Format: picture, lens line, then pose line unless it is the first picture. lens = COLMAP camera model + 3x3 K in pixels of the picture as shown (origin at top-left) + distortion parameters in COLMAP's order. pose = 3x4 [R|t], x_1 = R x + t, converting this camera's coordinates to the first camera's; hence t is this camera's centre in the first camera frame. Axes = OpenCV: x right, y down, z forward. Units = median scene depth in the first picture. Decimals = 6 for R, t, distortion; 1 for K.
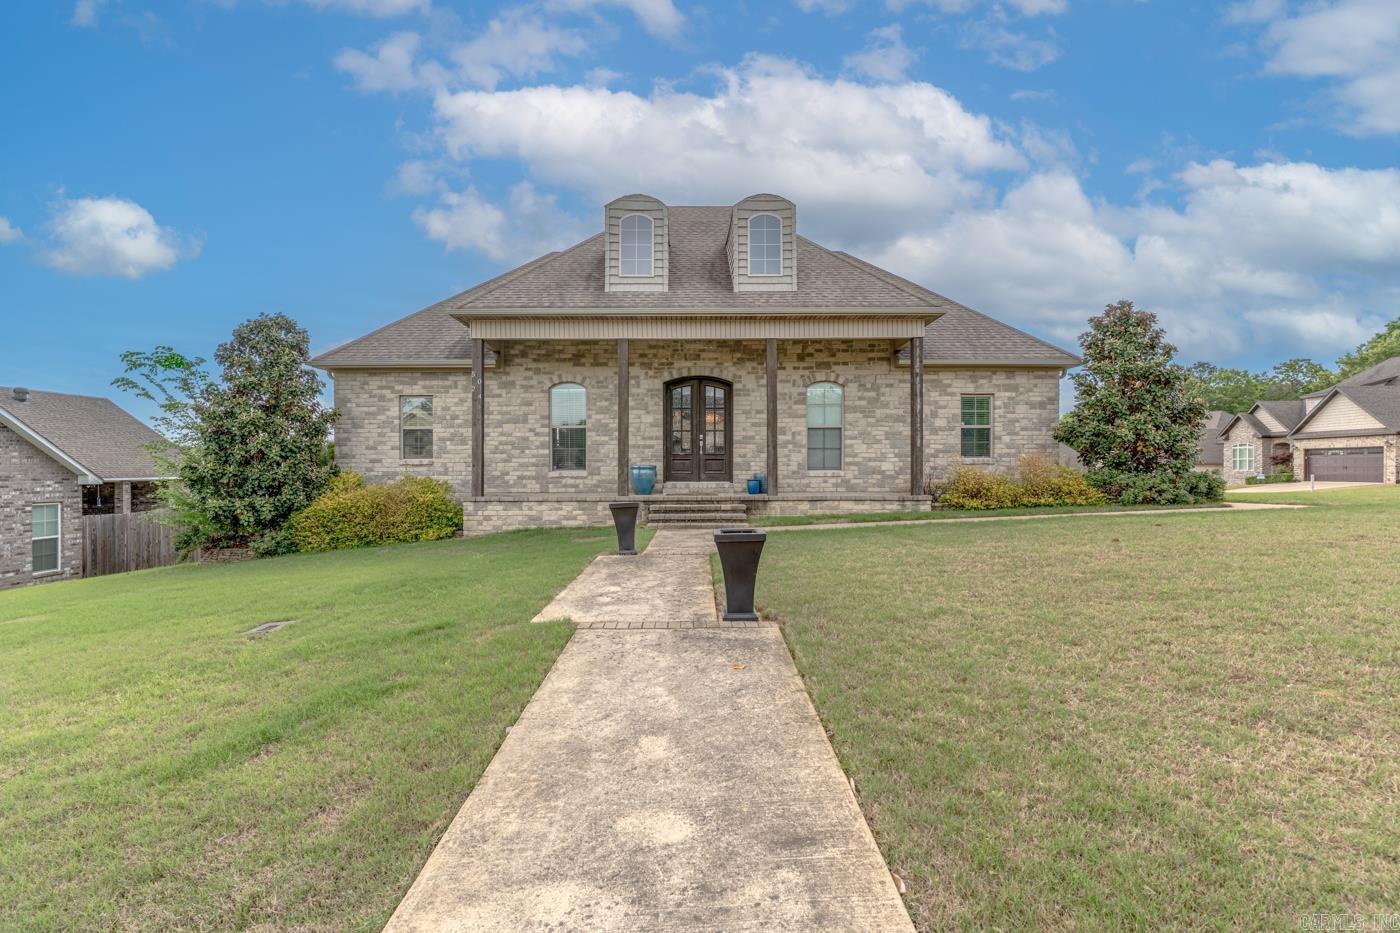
lens RADIAL K [[661.9, 0, 698.5], [0, 661.9, 467.1], [0, 0, 1]] dist [-0.003071, -0.000584]
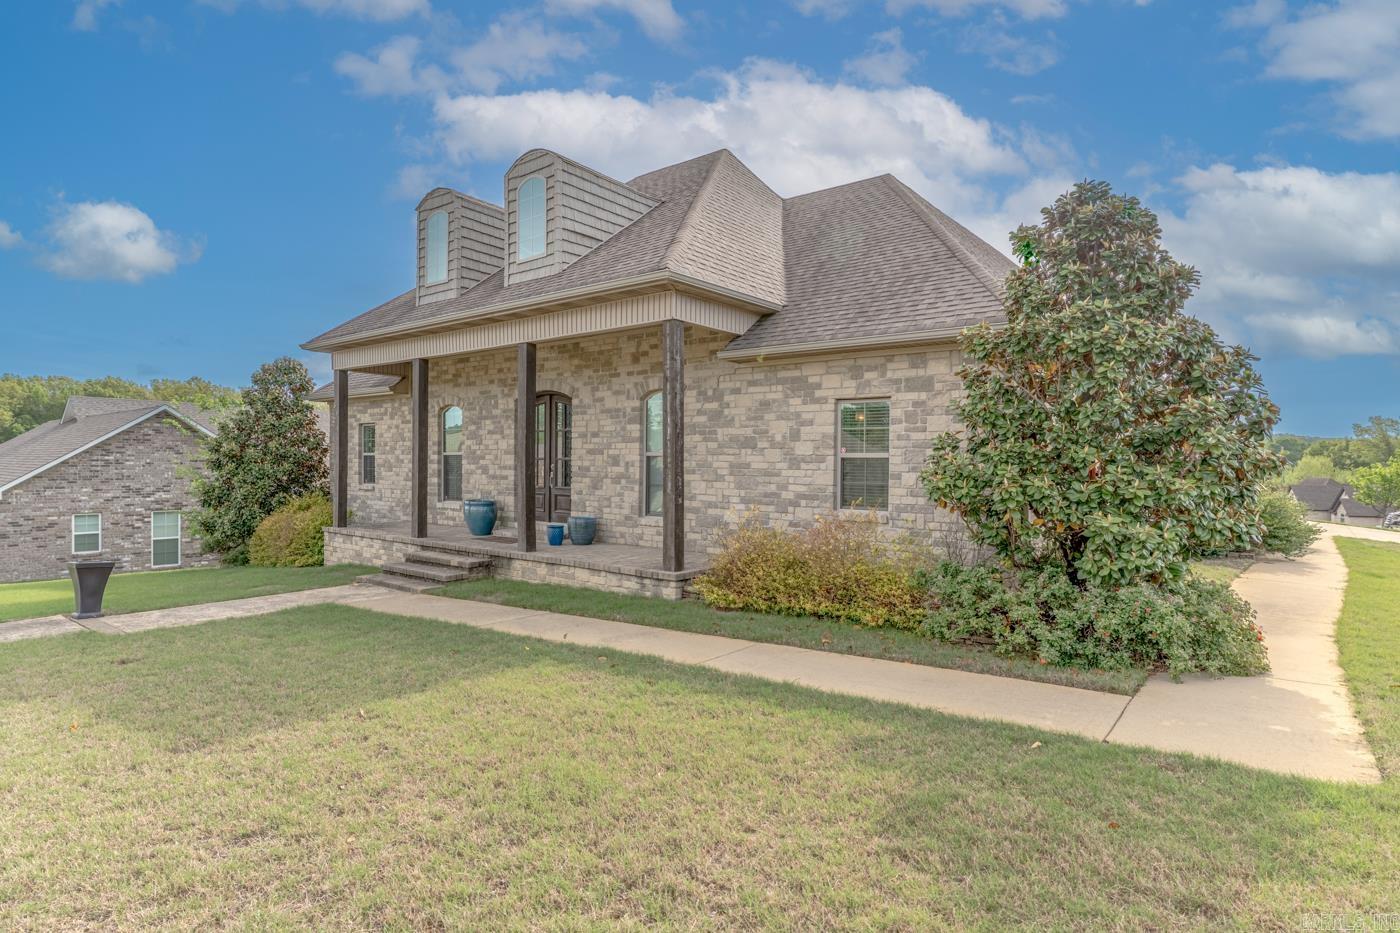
lens RADIAL K [[720.4, 0, 697.2], [0, 720.4, 463.7], [0, 0, 1]] dist [0.000382, 0.000242]
pose [[0.787428, 0.011254, -0.616304, 0.690780], [-0.009072, 0.999937, 0.006668, -0.057141], [0.616340, 0.000340, 0.787480, 0.426210]]
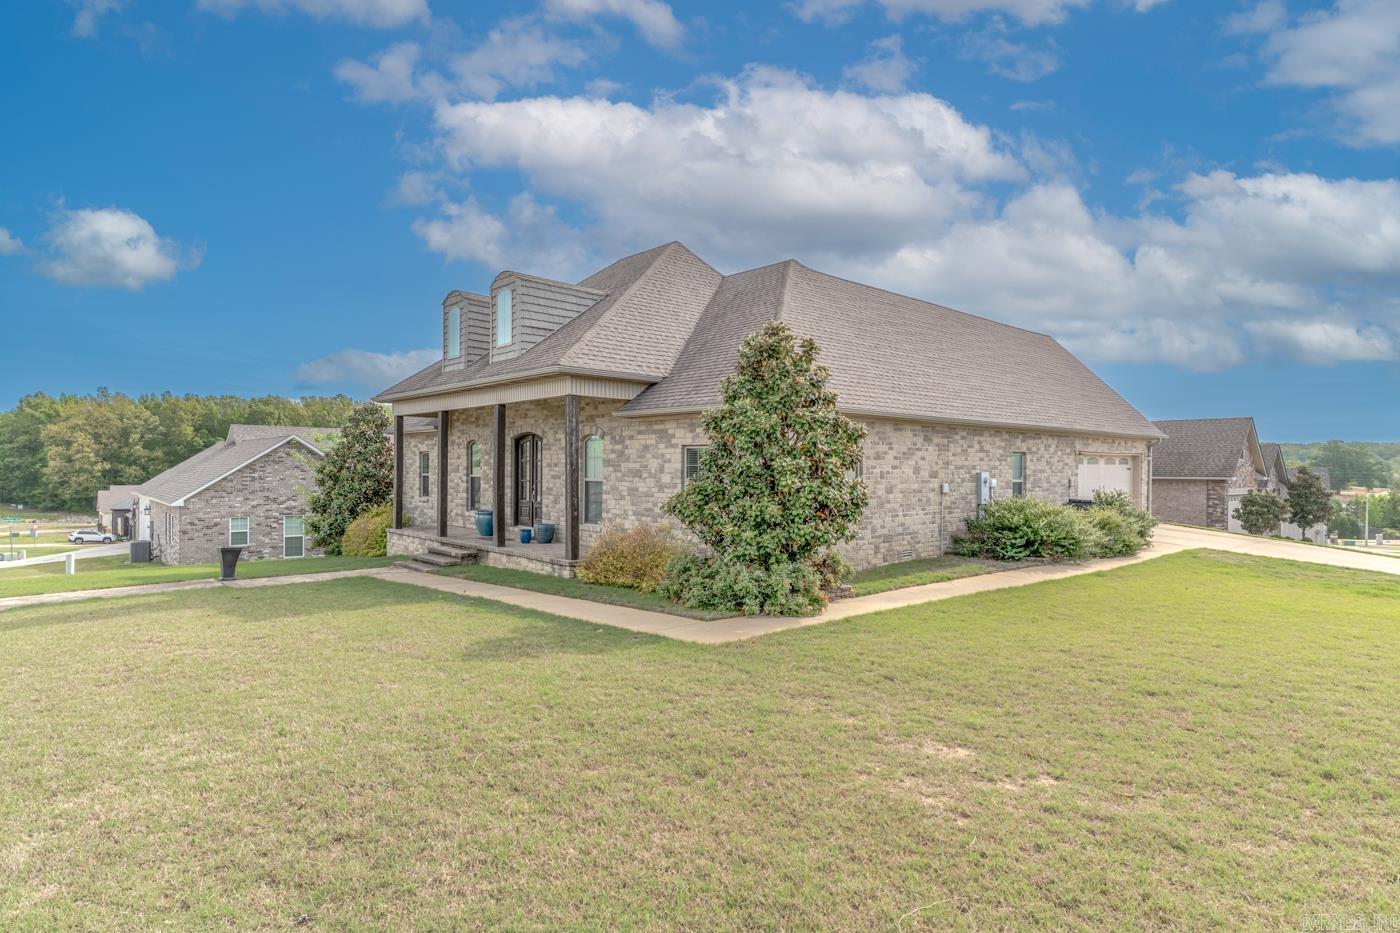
lens RADIAL K [[720.4, 0, 698.3], [0, 720.4, 468.5], [0, 0, 1]] dist [0.000382, 0.000242]
pose [[0.687049, 0.009438, -0.726549, 1.086216], [-0.008759, 0.999951, 0.004707, -0.085439], [0.726558, 0.003130, 0.687098, 0.375258]]
